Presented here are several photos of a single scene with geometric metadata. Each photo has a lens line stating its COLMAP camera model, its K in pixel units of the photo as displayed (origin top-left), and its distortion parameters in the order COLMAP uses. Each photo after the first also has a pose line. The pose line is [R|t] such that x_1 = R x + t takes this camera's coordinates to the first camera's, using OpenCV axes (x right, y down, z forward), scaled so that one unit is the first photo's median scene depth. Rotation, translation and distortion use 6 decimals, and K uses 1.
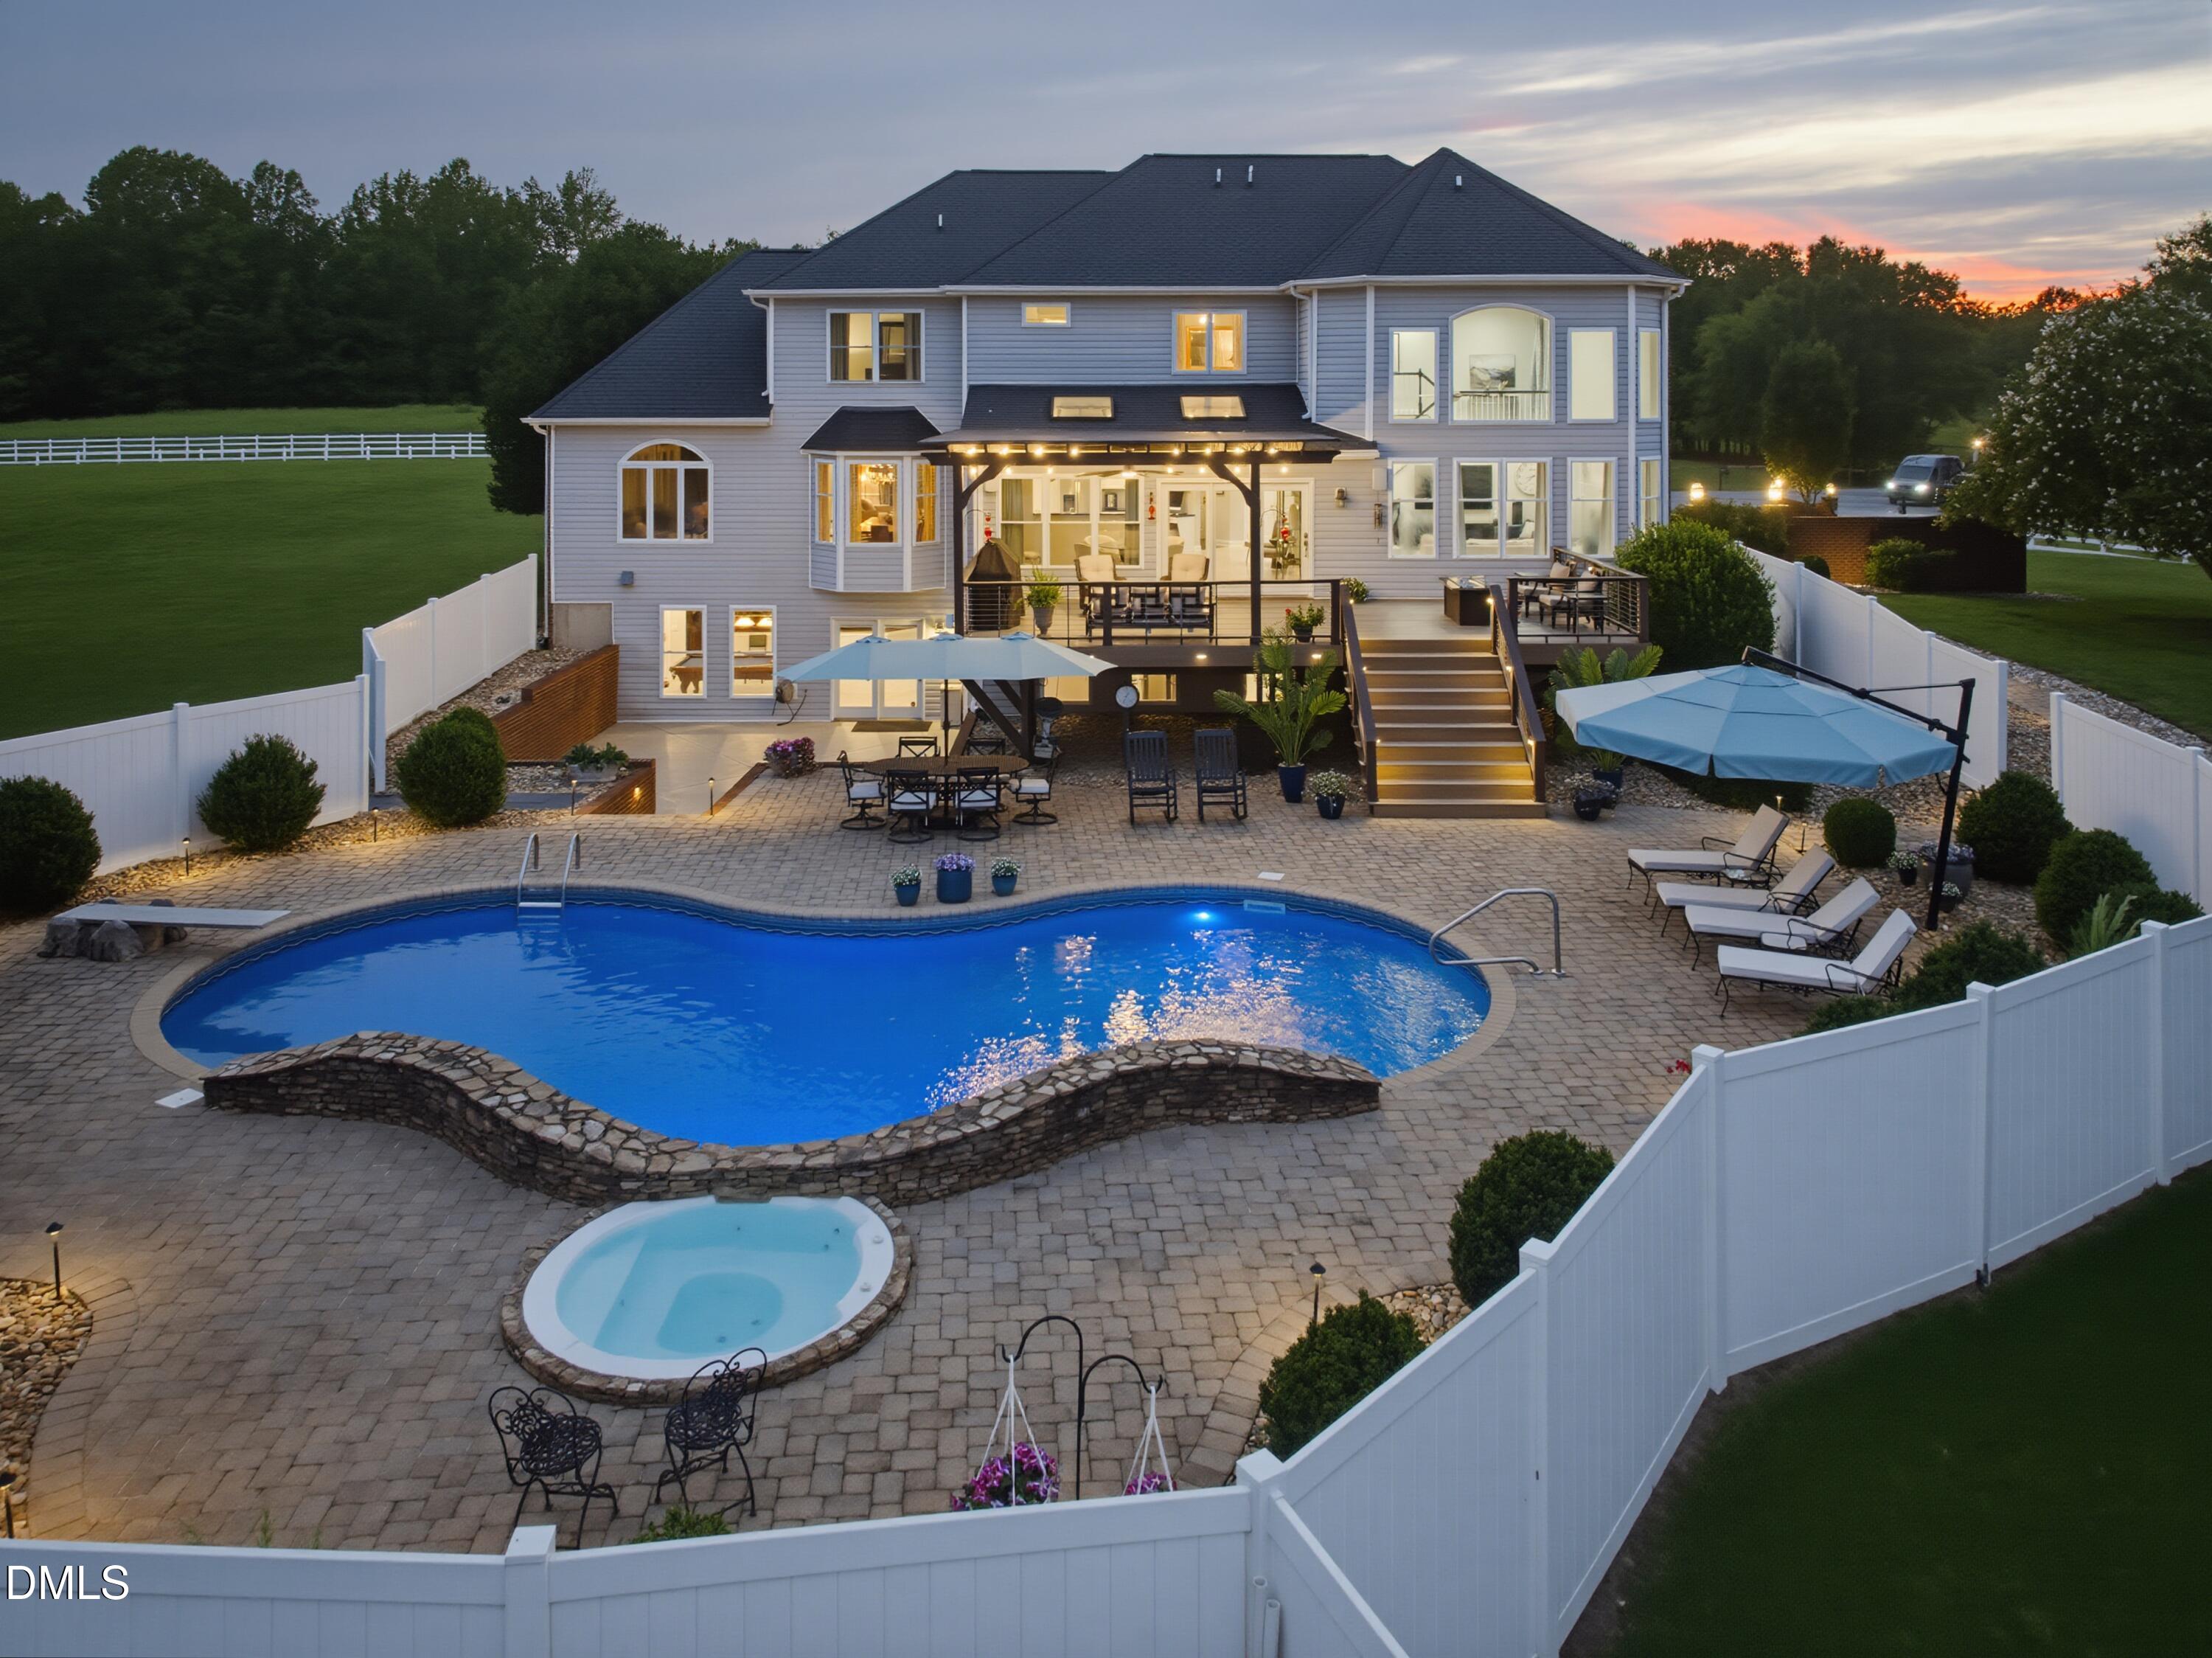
lens RADIAL K [[1596.4, 0, 1114.4], [0, 1596.4, 357.5], [0, 0, 1]] dist [-0.001903, -0.005387]
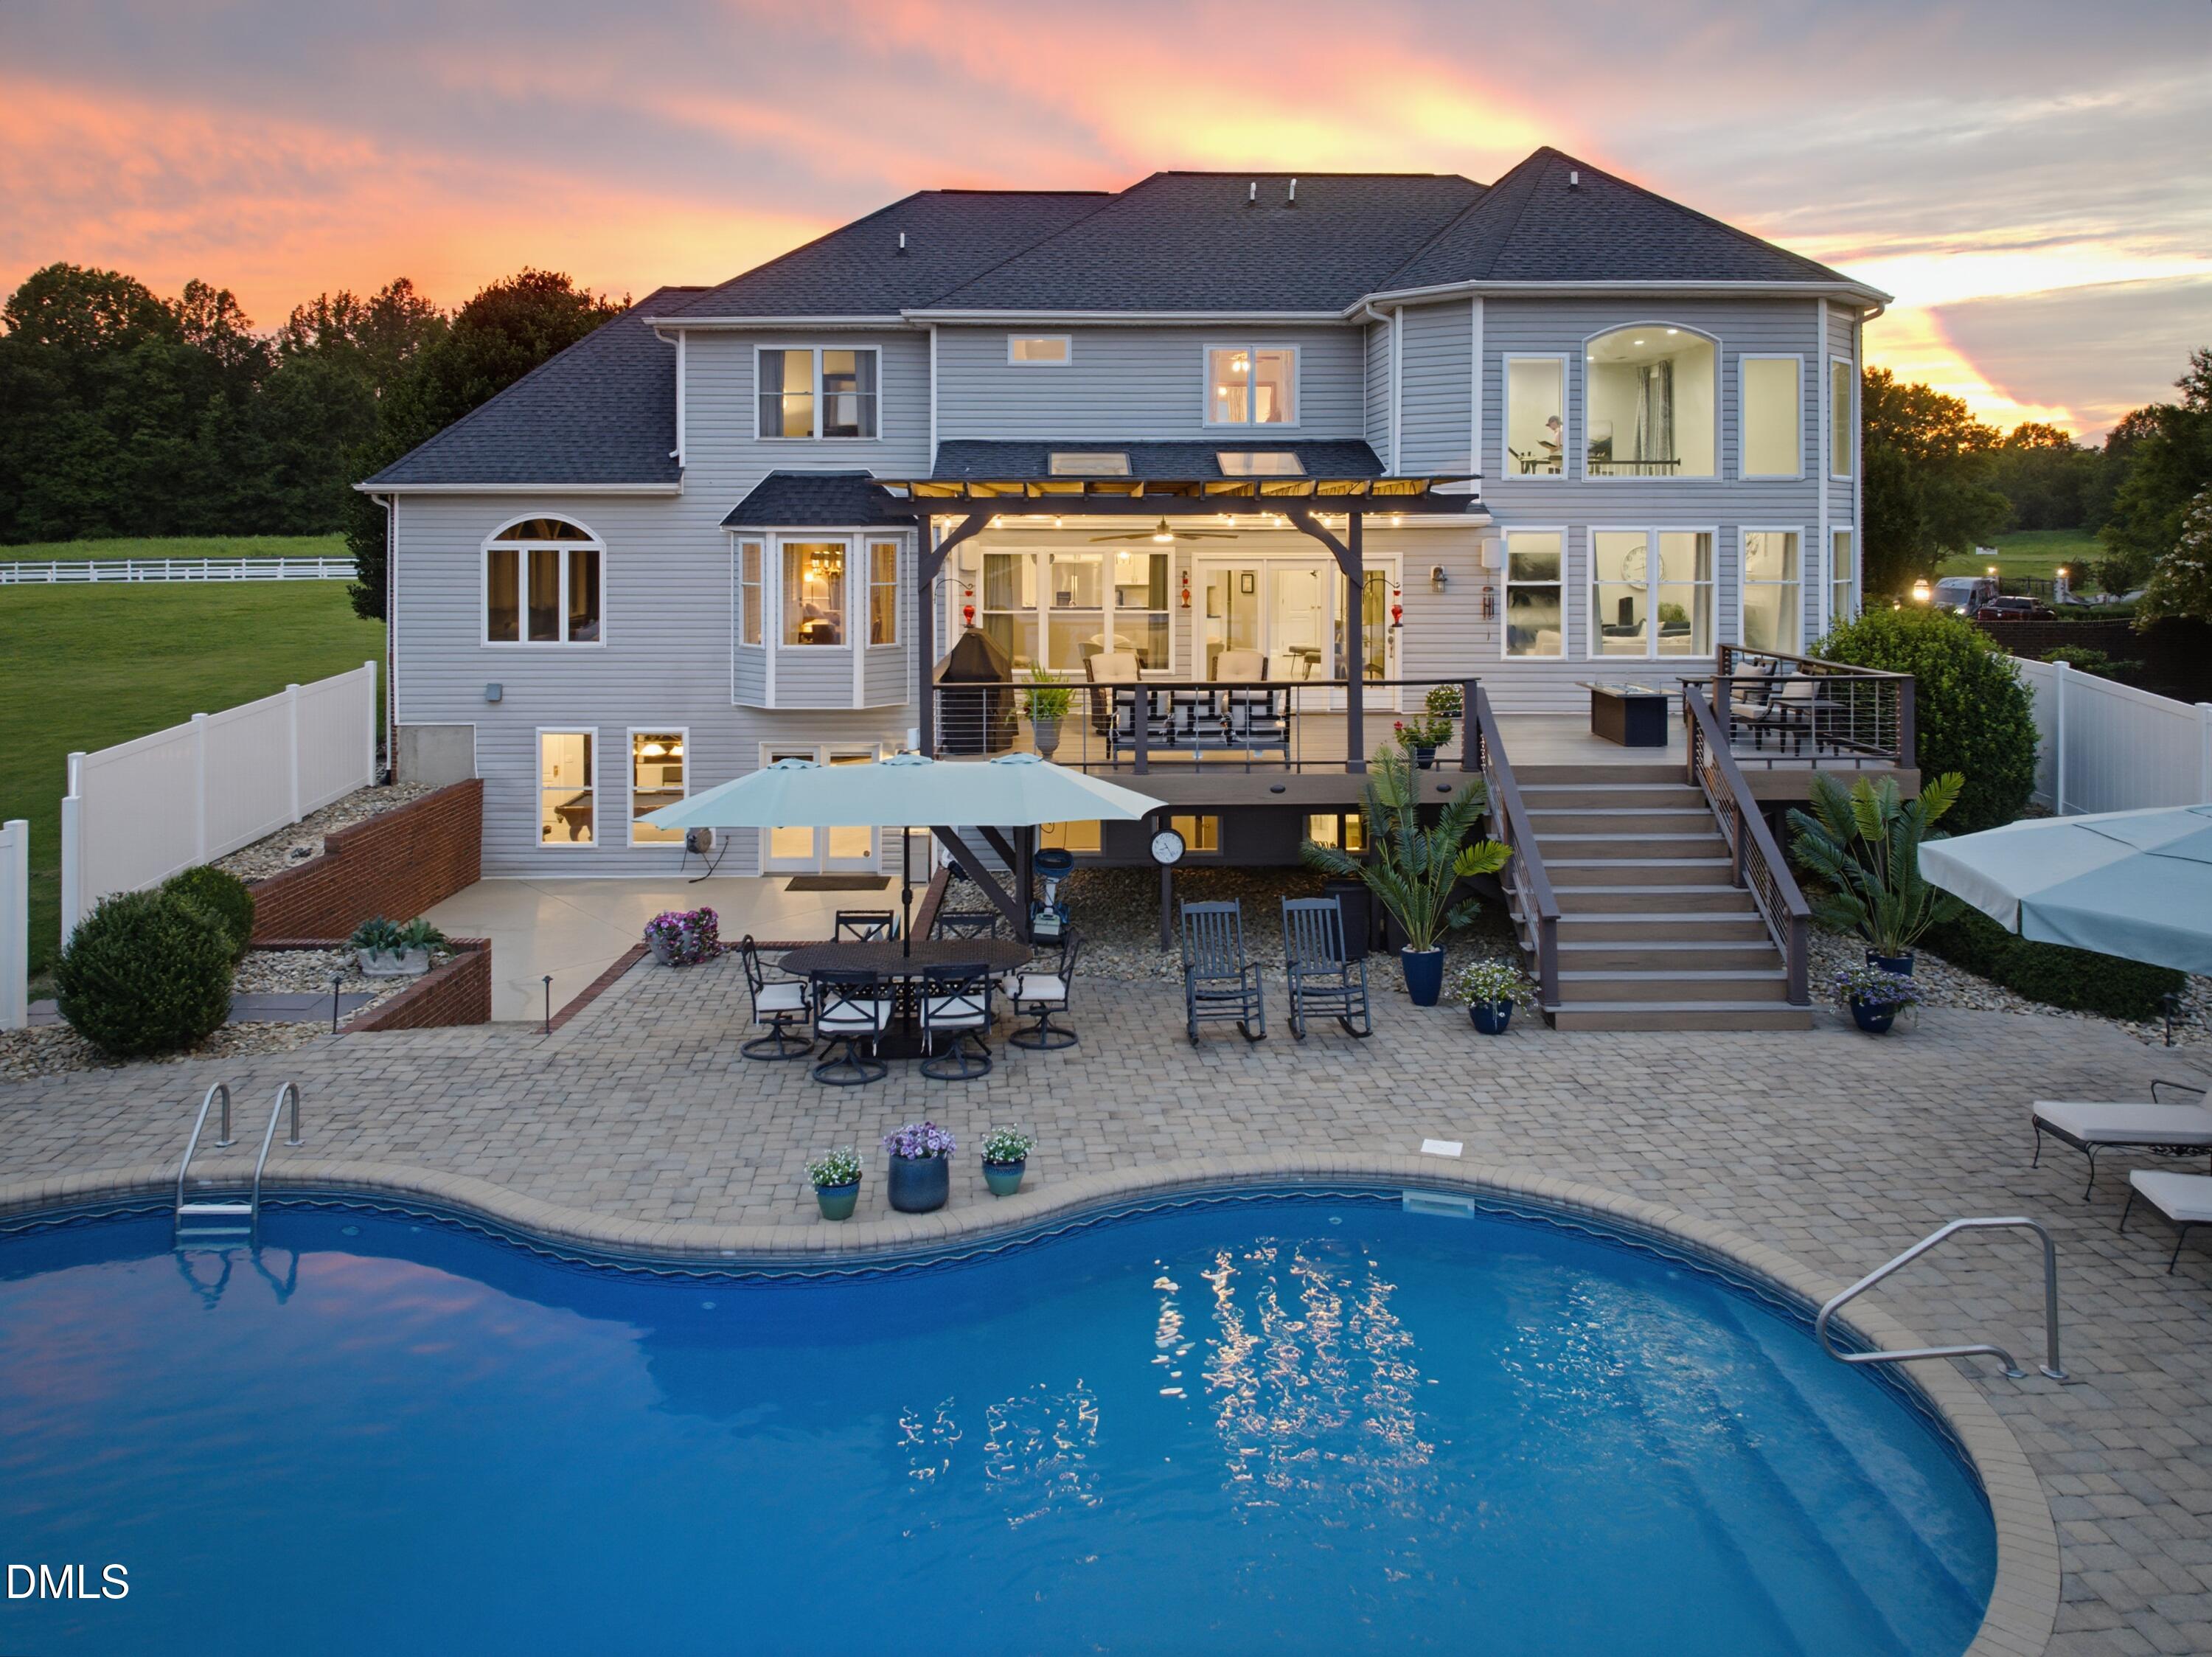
lens RADIAL K [[1581.4, 0, 1108.2], [0, 1581.4, 516.0], [0, 0, 1]] dist [-0.002439, -0.003285]
pose [[0.999835, 0.000461, 0.018139, -0.029215], [-0.000635, 0.999954, 0.009597, 0.057876], [-0.018134, -0.009607, 0.999789, 0.296530]]
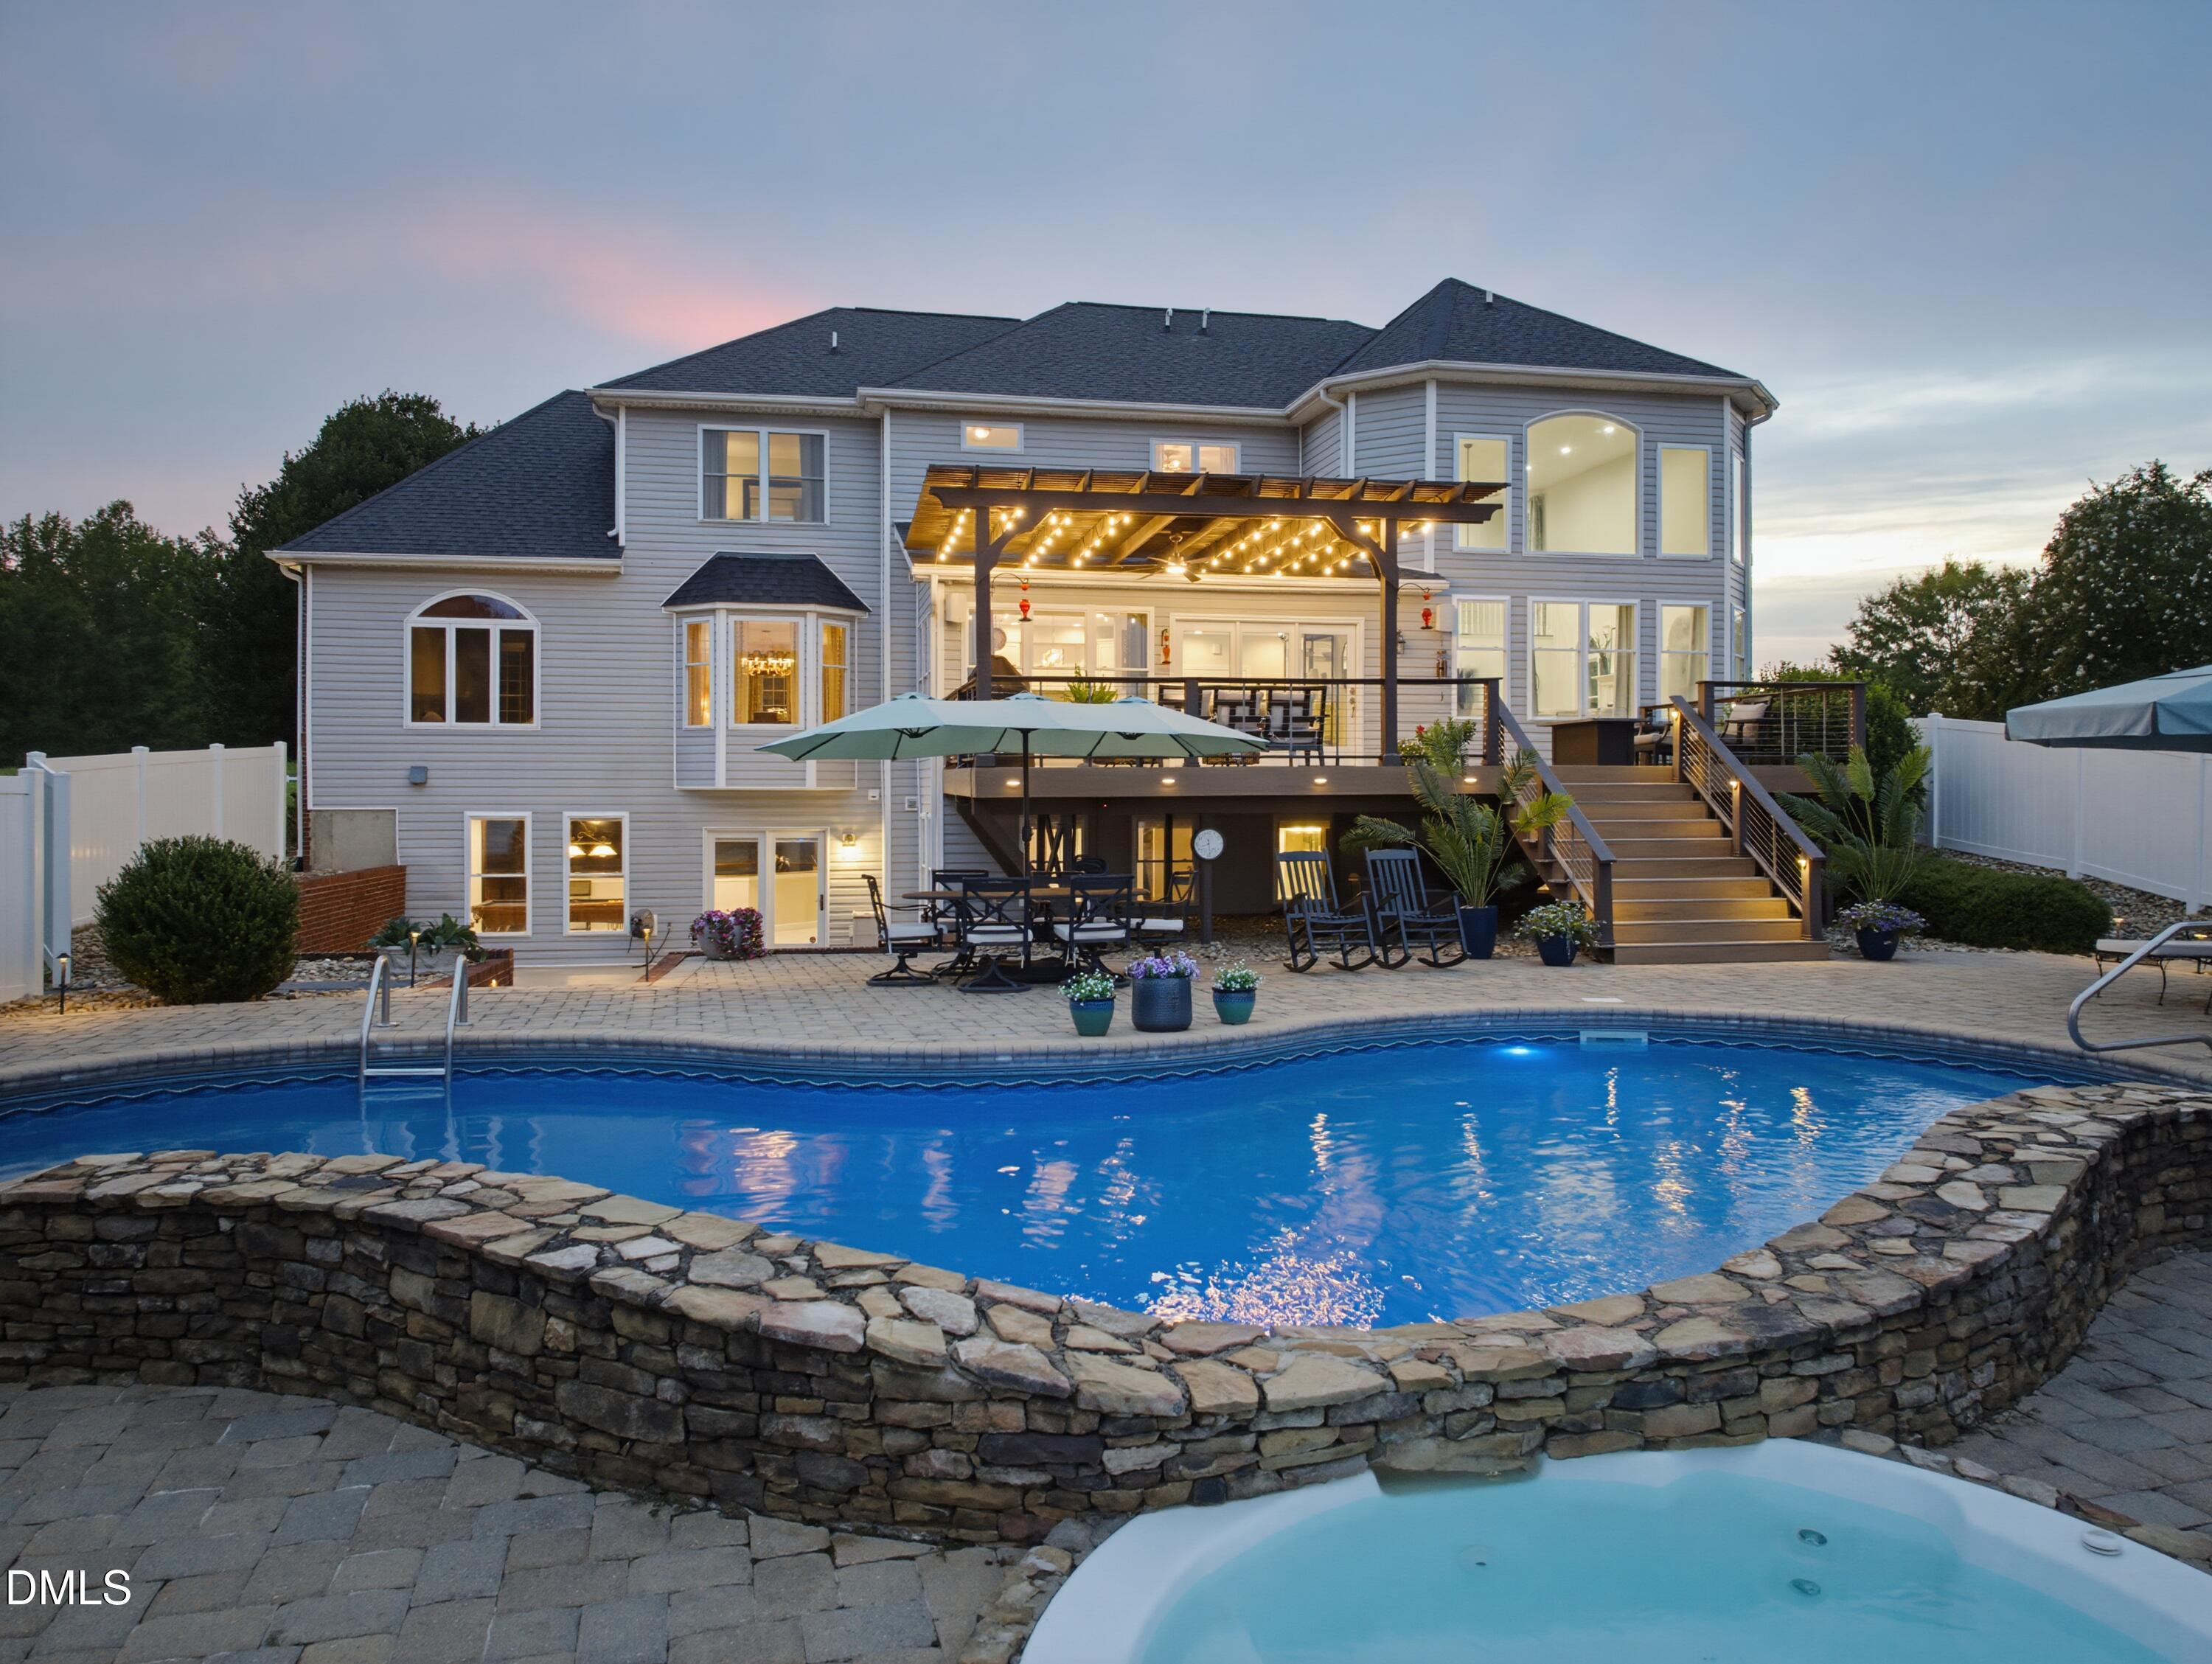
lens RADIAL K [[1531.5, 0, 1110.9], [0, 1531.5, 783.9], [0, 0, 1]] dist [-0.004754, 0.000201]
pose [[0.982259, 0.000904, 0.187527, -0.157823], [-0.002859, 0.999944, 0.010153, 0.170263], [-0.187507, -0.010509, 0.982207, 0.314761]]
